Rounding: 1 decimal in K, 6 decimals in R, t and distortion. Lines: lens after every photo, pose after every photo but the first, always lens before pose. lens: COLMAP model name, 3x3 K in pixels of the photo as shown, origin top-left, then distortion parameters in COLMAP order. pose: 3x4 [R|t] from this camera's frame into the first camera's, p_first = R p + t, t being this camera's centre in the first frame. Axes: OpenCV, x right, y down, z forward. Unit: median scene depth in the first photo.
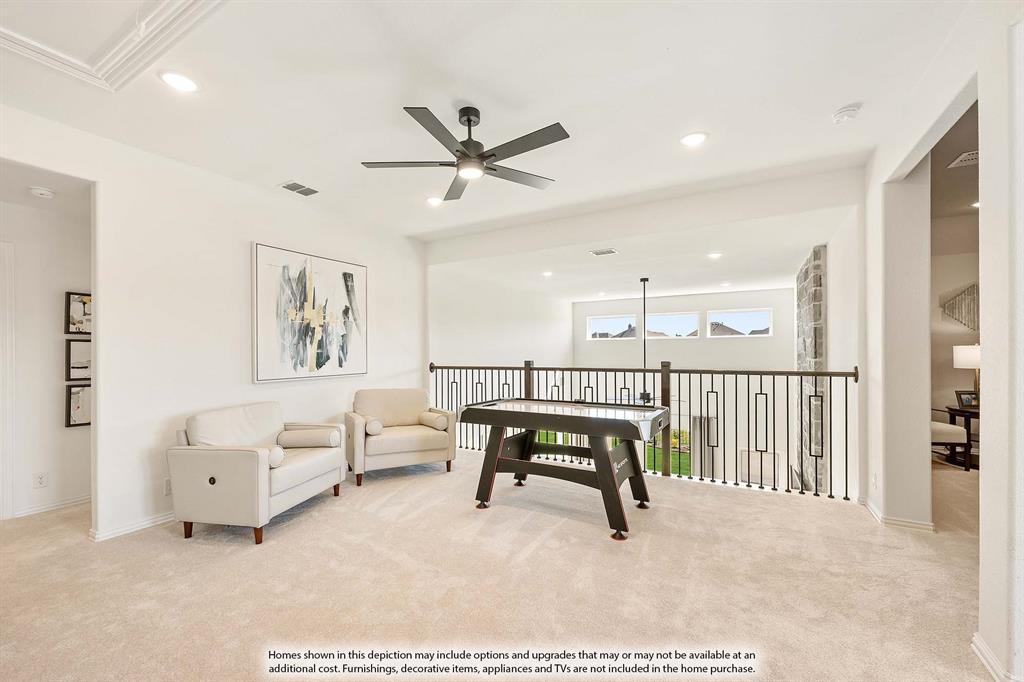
lens RADIAL K [[416.5, 0, 511.8], [0, 416.5, 346.6], [0, 0, 1]] dist [-0.000821, -0.000321]
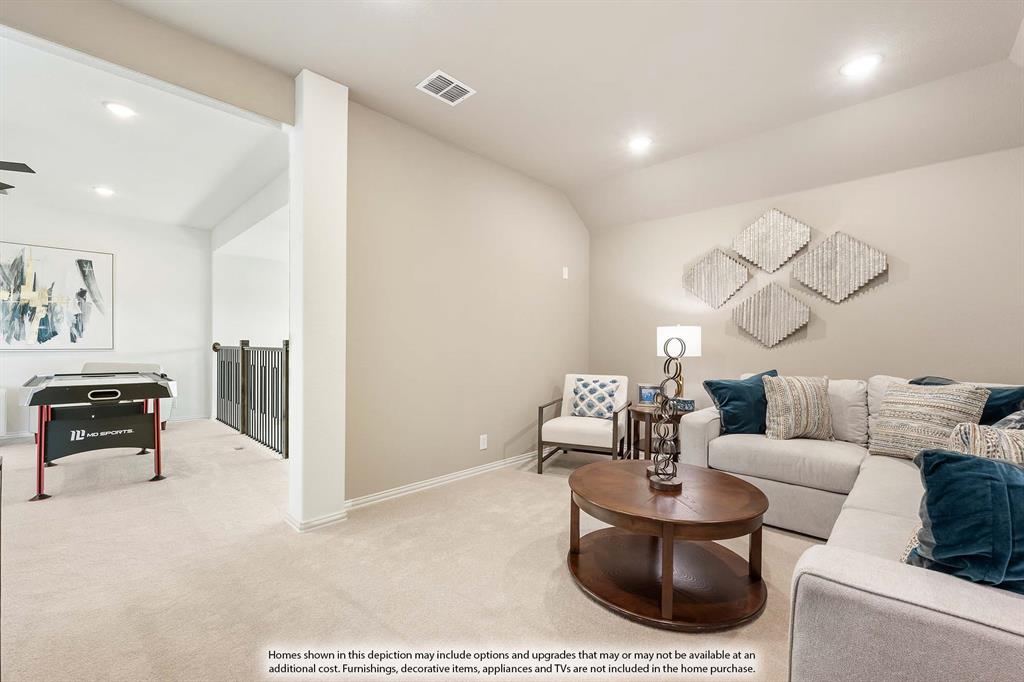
lens RADIAL K [[416.5, 0, 511.8], [0, 416.5, 346.6], [0, 0, 1]] dist [-0.000821, -0.000321]
pose [[0.969687, 0.016289, -0.243805, 1.098898], [-0.012218, 0.999760, 0.018201, 0.027029], [0.244043, -0.014670, 0.969653, 0.193270]]
